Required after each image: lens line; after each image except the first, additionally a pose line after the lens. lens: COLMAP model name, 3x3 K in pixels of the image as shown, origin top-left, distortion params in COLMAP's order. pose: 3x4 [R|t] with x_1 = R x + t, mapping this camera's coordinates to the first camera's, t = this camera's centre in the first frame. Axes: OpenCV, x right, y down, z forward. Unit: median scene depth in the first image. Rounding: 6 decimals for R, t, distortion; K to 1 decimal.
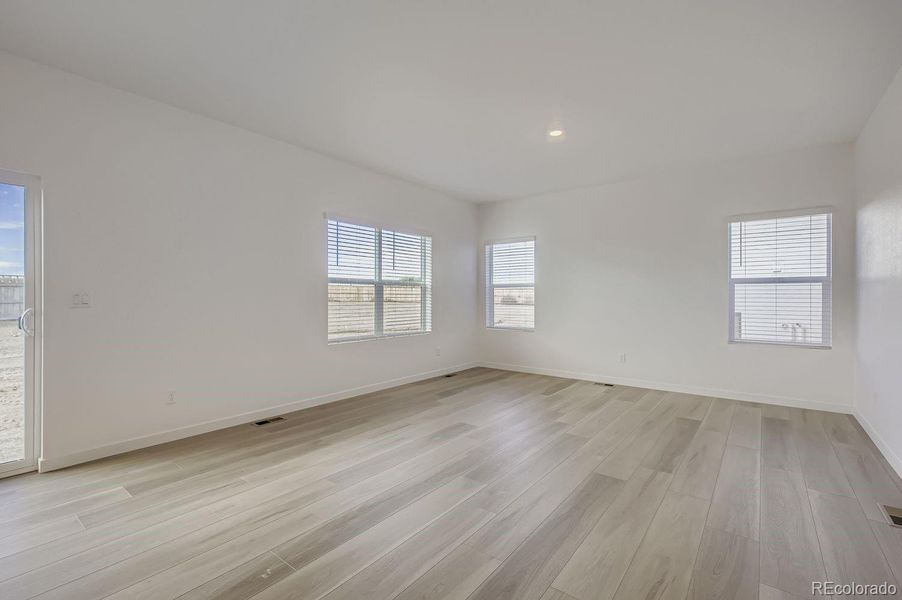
lens RADIAL K [[402.8, 0, 452.1], [0, 402.8, 298.6], [0, 0, 1]] dist [0.003028, -0.001441]
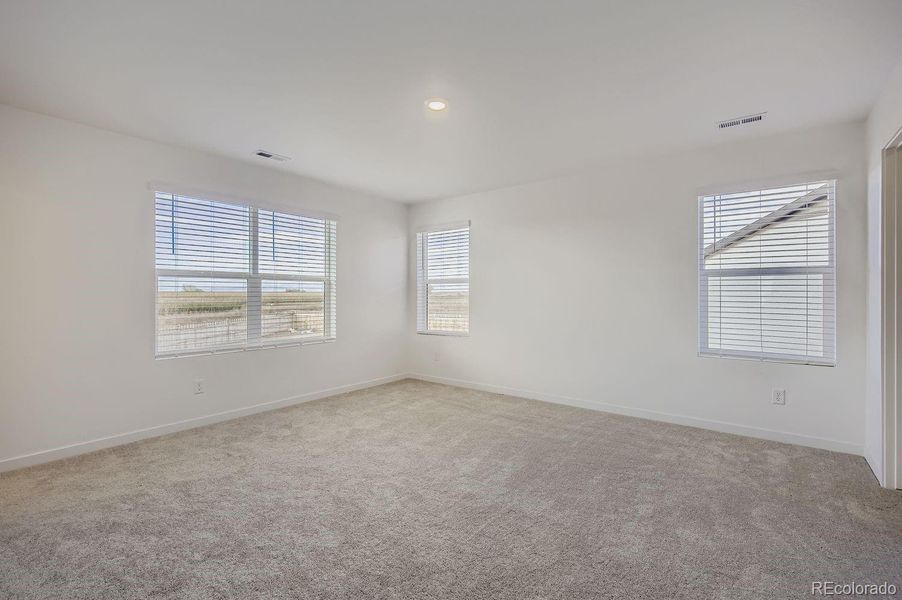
lens RADIAL K [[402.8, 0, 445.1], [0, 402.8, 298.8], [0, 0, 1]] dist [0.003028, -0.001441]
pose [[0.999816, 0.000174, -0.019183, 0.208090], [-0.000026, 0.999971, 0.007667, -0.002429], [0.019184, -0.007665, 0.999787, 0.218399]]
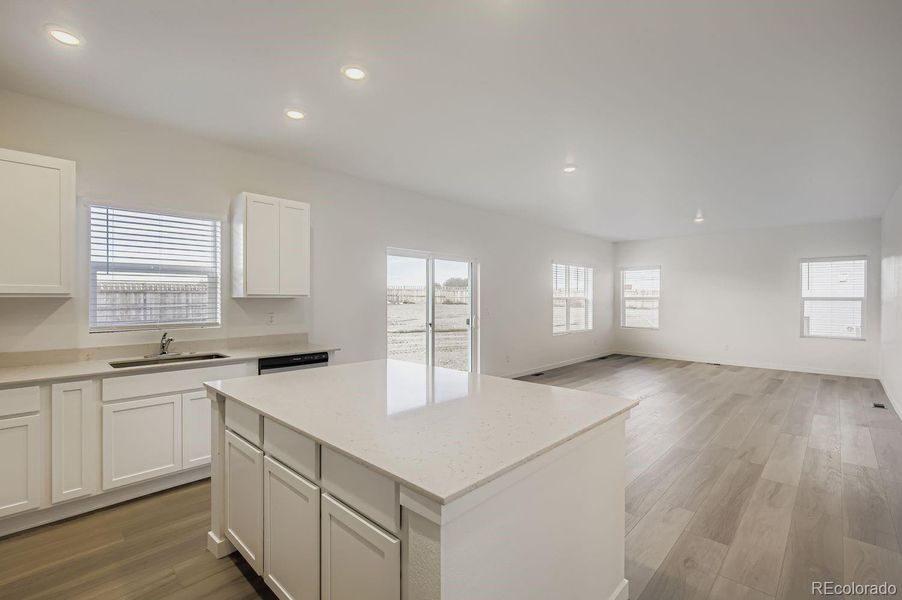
lens RADIAL K [[402.8, 0, 457.1], [0, 402.8, 299.8], [0, 0, 1]] dist [0.003028, -0.001441]
pose [[0.995108, 0.001076, -0.098786, -0.477634], [-0.000921, 0.999998, 0.001613, -0.038142], [0.098787, -0.001514, 0.995107, -0.679793]]
